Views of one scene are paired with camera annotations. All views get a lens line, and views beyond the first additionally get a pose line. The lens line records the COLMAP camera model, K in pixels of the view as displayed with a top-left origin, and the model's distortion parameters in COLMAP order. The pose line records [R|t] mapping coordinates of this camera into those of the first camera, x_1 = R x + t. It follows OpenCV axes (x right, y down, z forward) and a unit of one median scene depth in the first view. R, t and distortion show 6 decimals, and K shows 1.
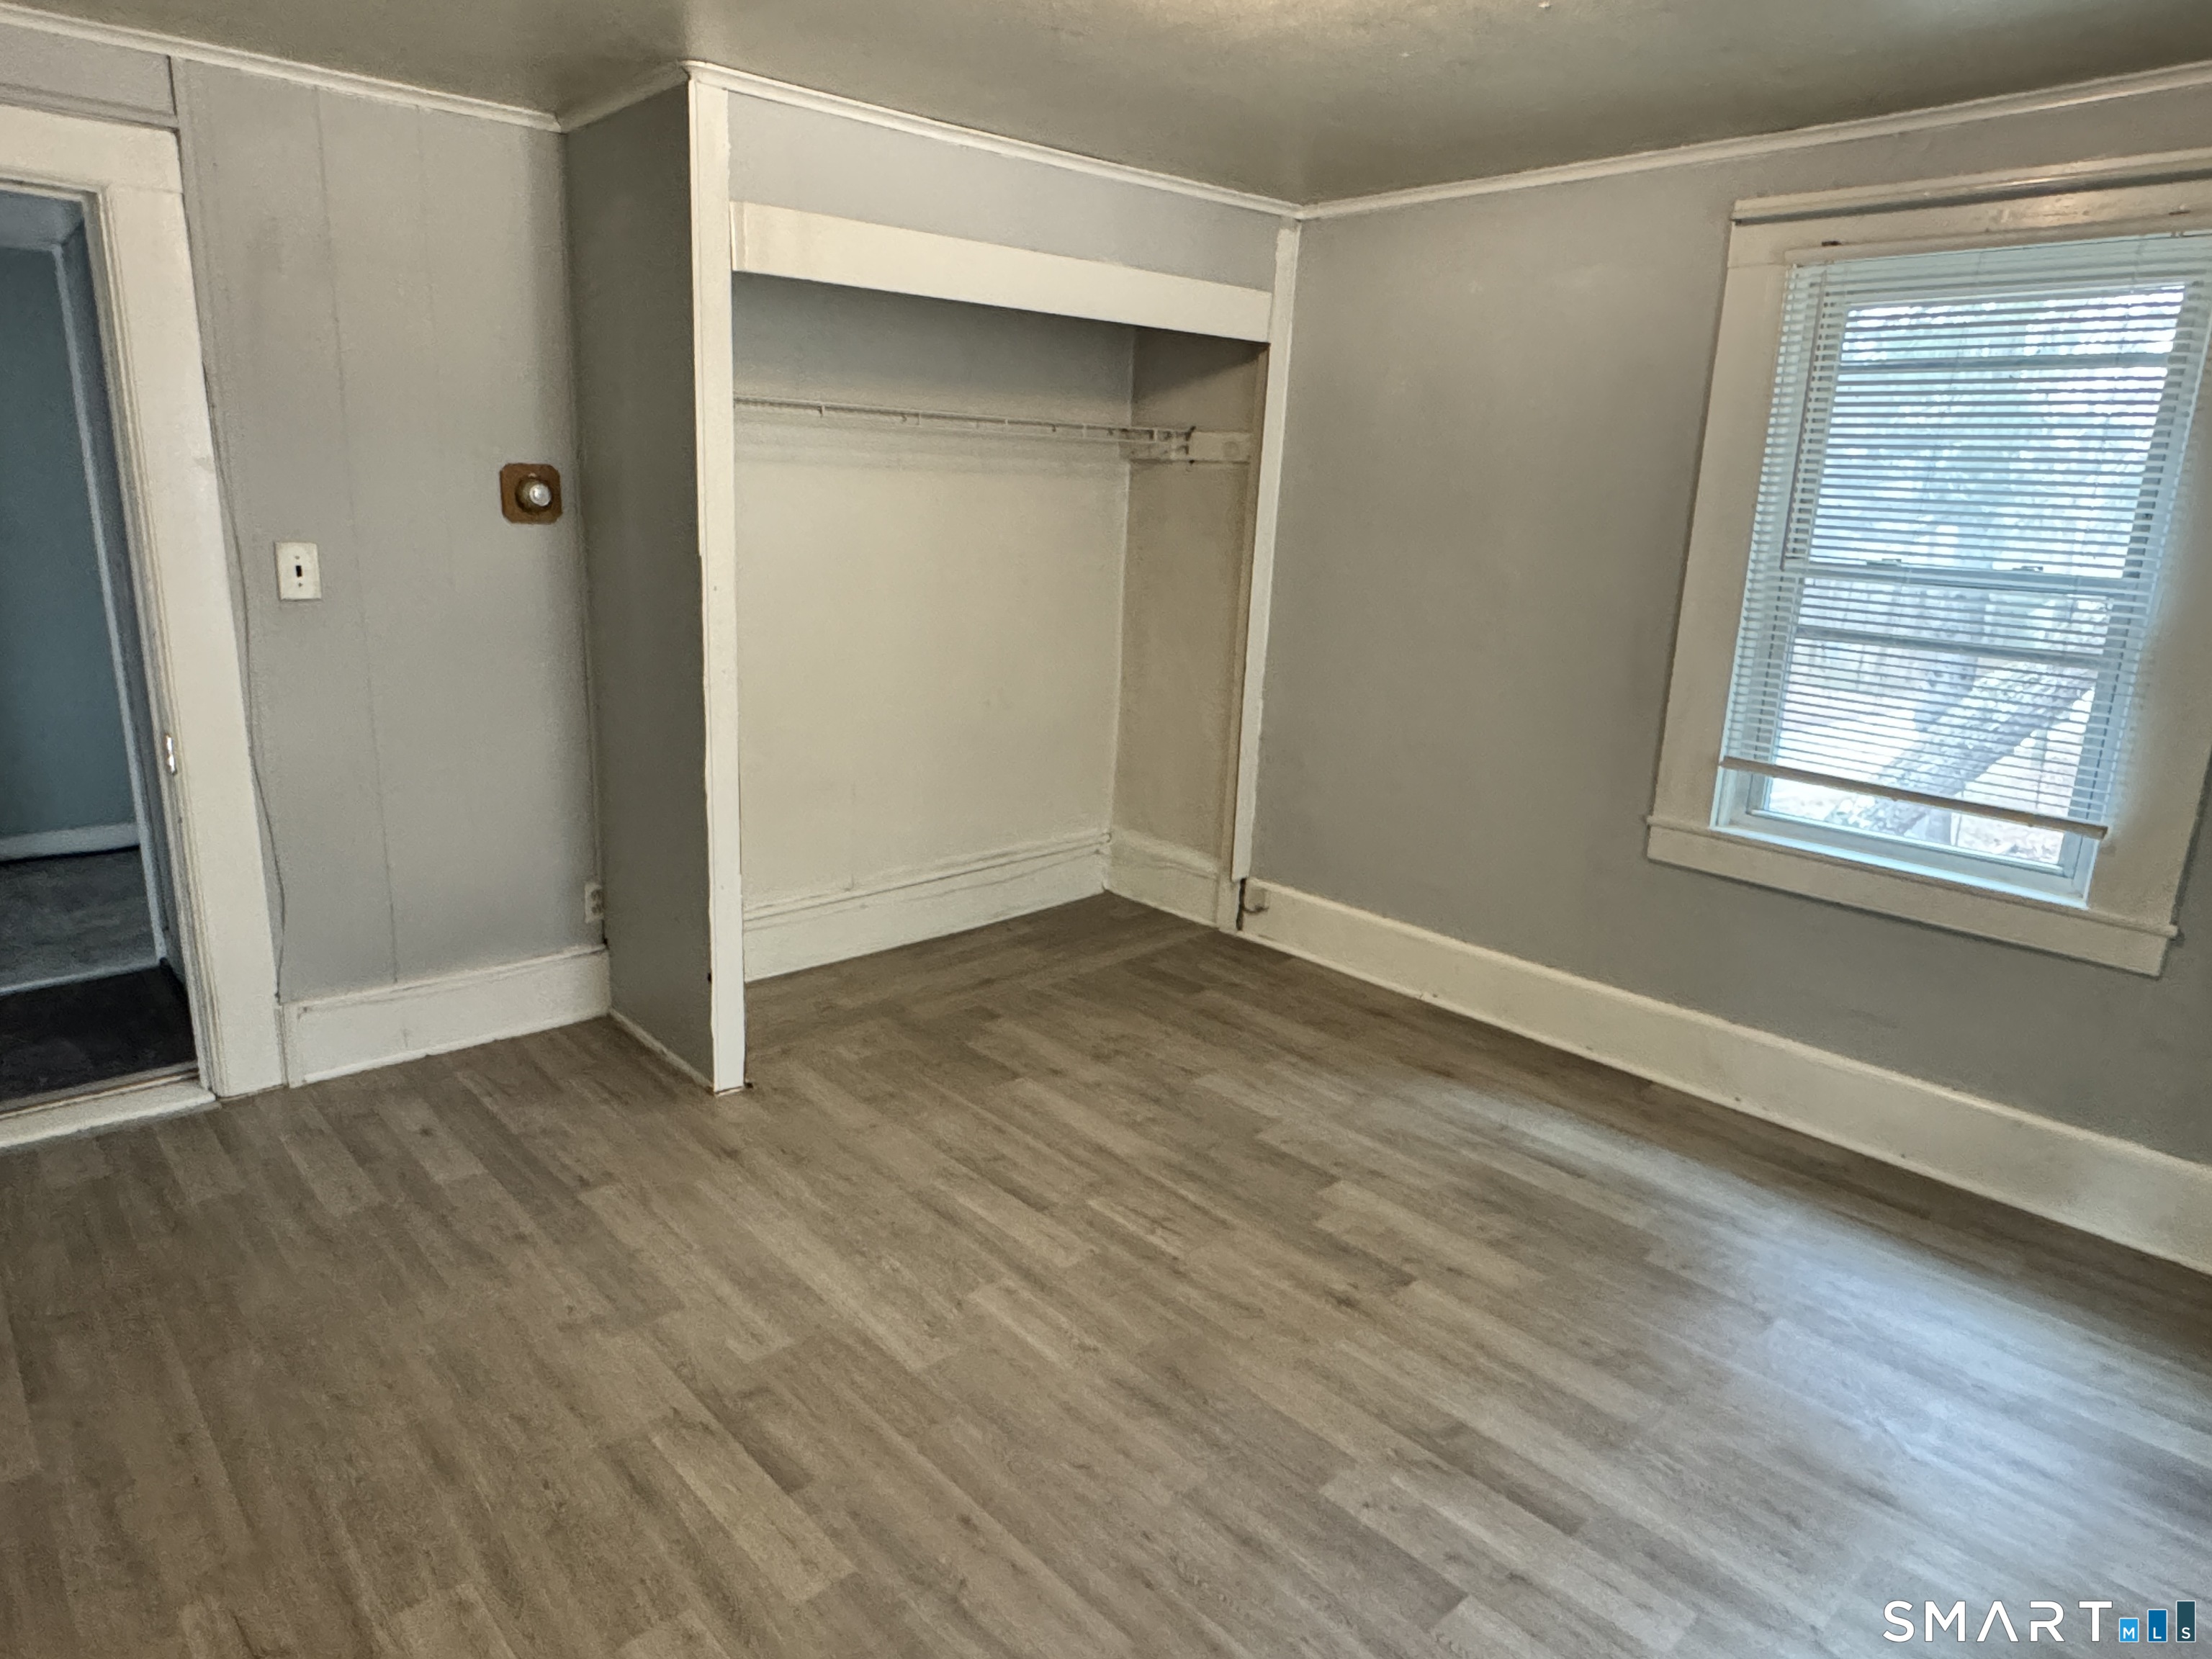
lens RADIAL K [[1355.1, 0, 1103.3], [0, 1355.1, 826.7], [0, 0, 1]] dist [-0.006423, 0.001483]
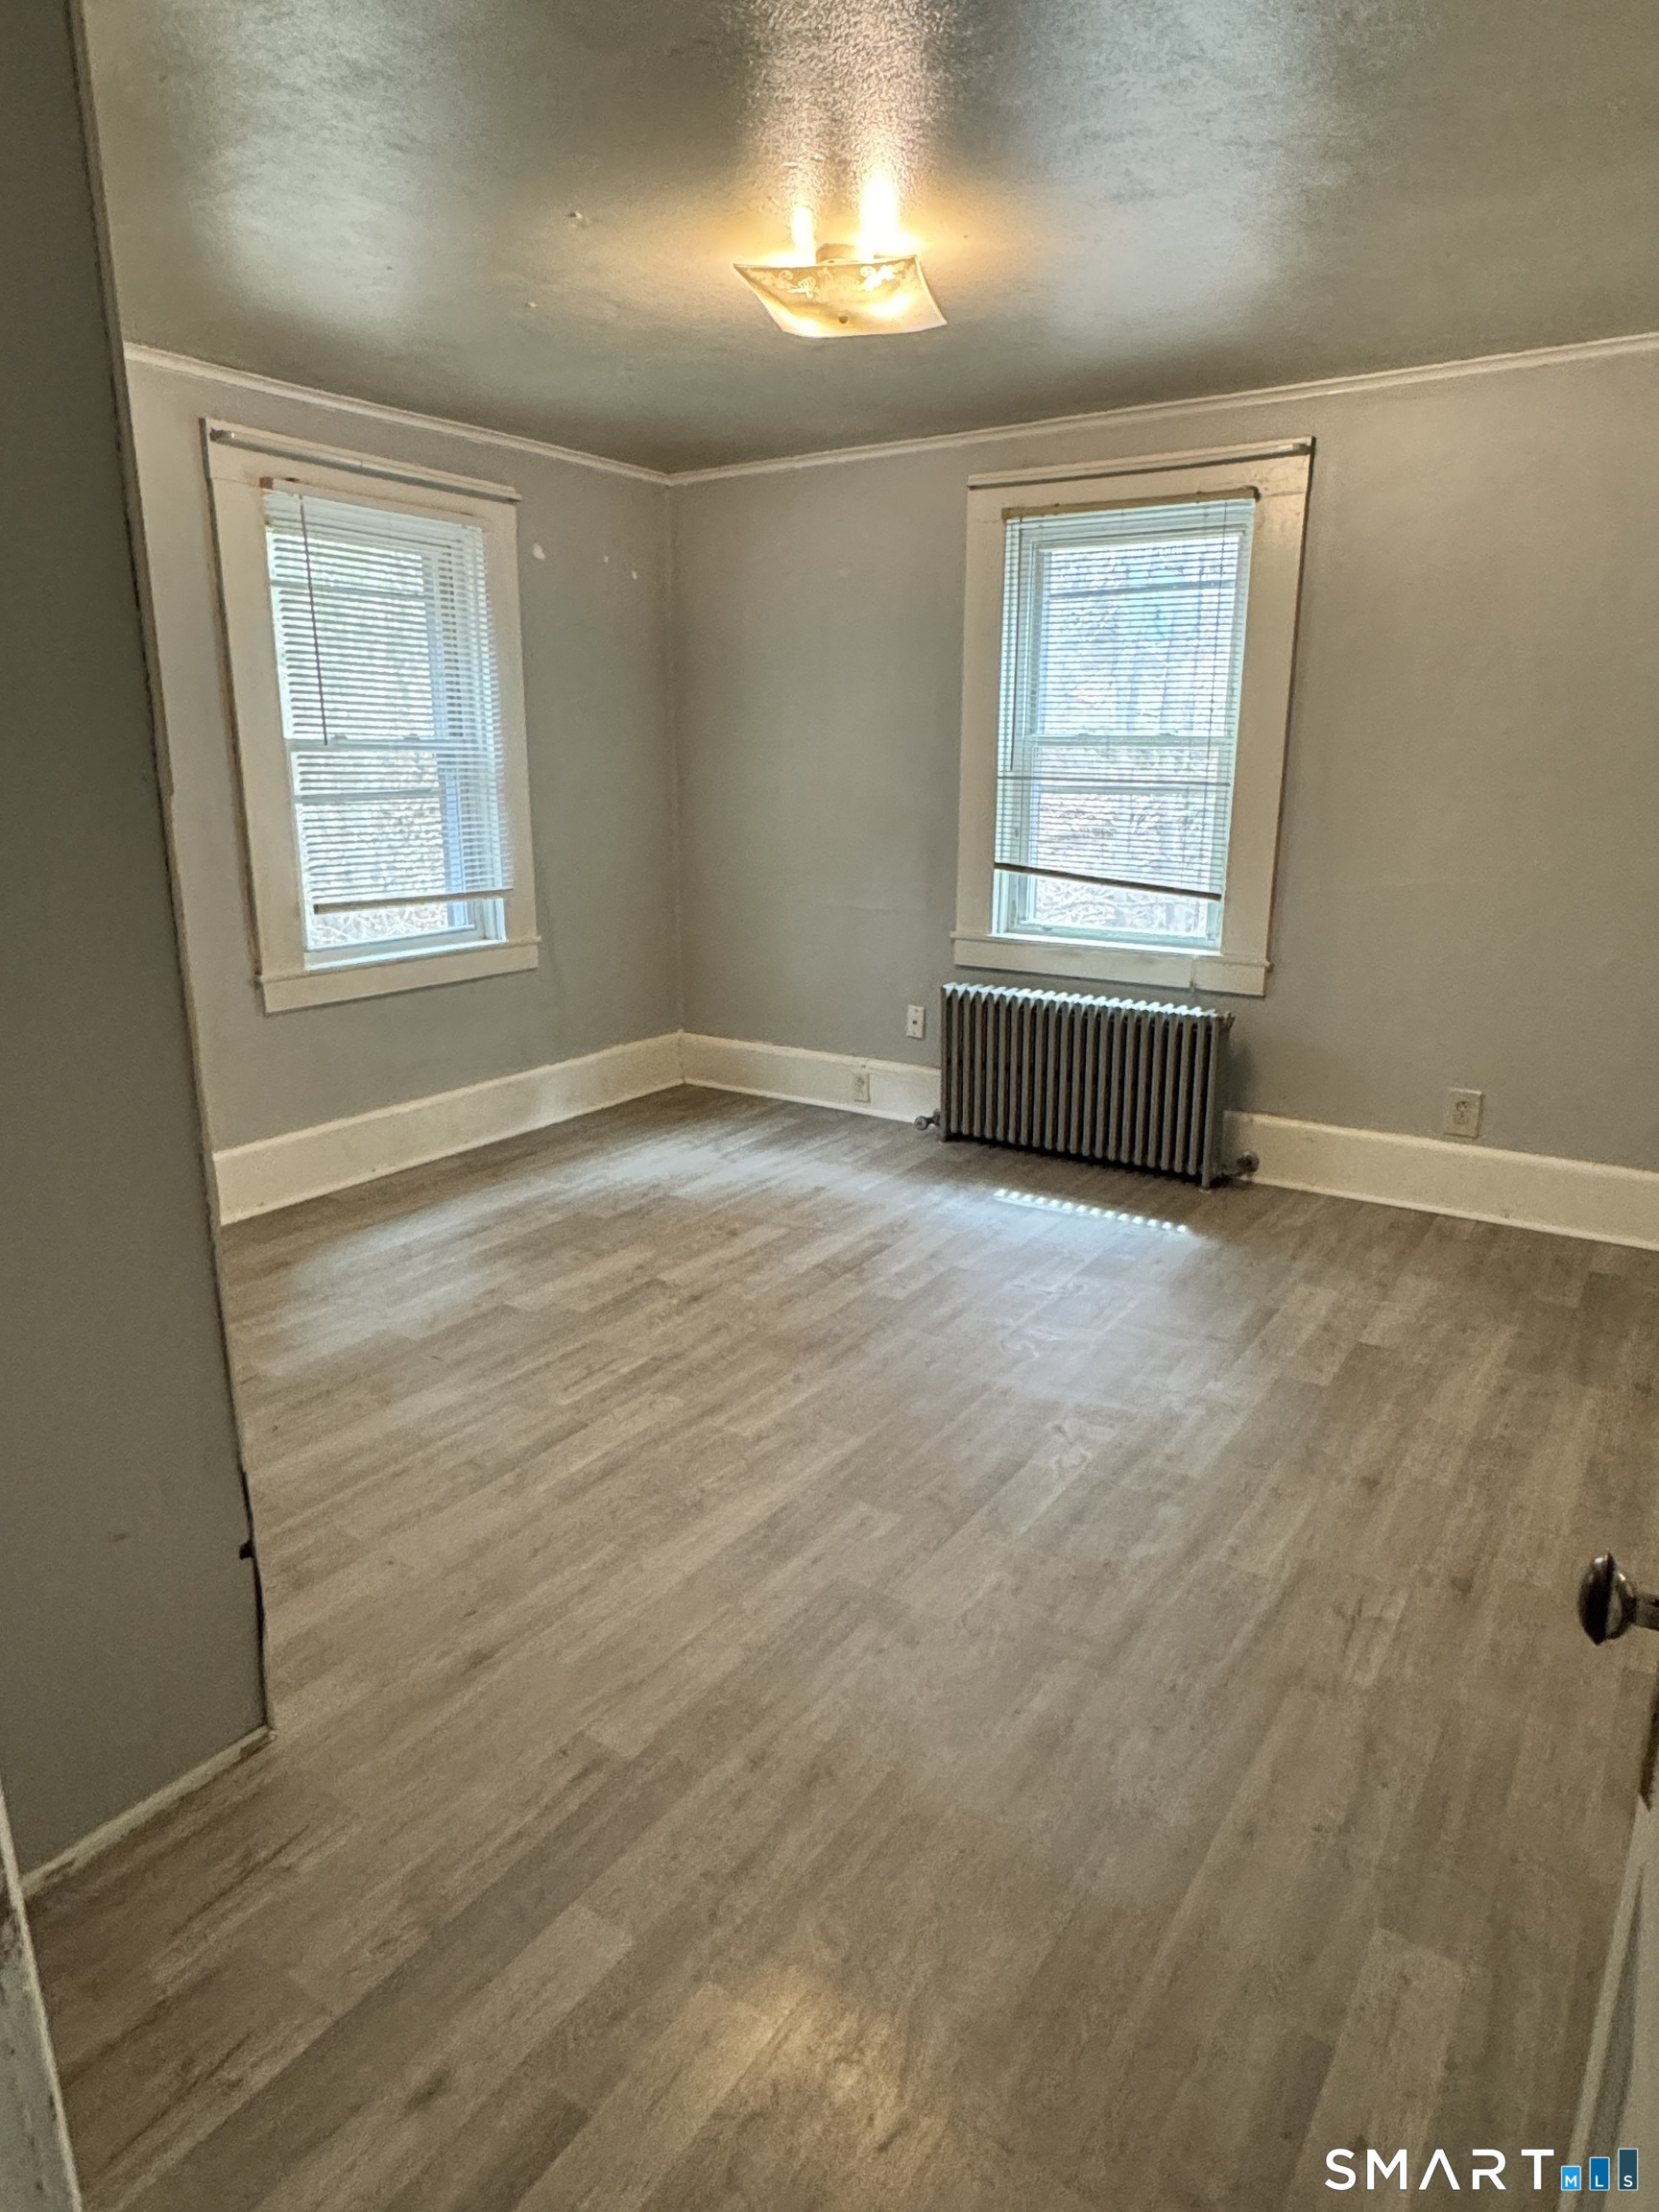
lens RADIAL K [[1355.1, 0, 828.2], [0, 1355.1, 1106.6], [0, 0, 1]] dist [-0.006423, 0.001483]
pose [[-0.237480, -0.287197, 0.927966, -0.986773], [0.221113, 0.914235, 0.339533, -0.236403], [-0.945892, 0.285818, -0.153609, 0.968090]]
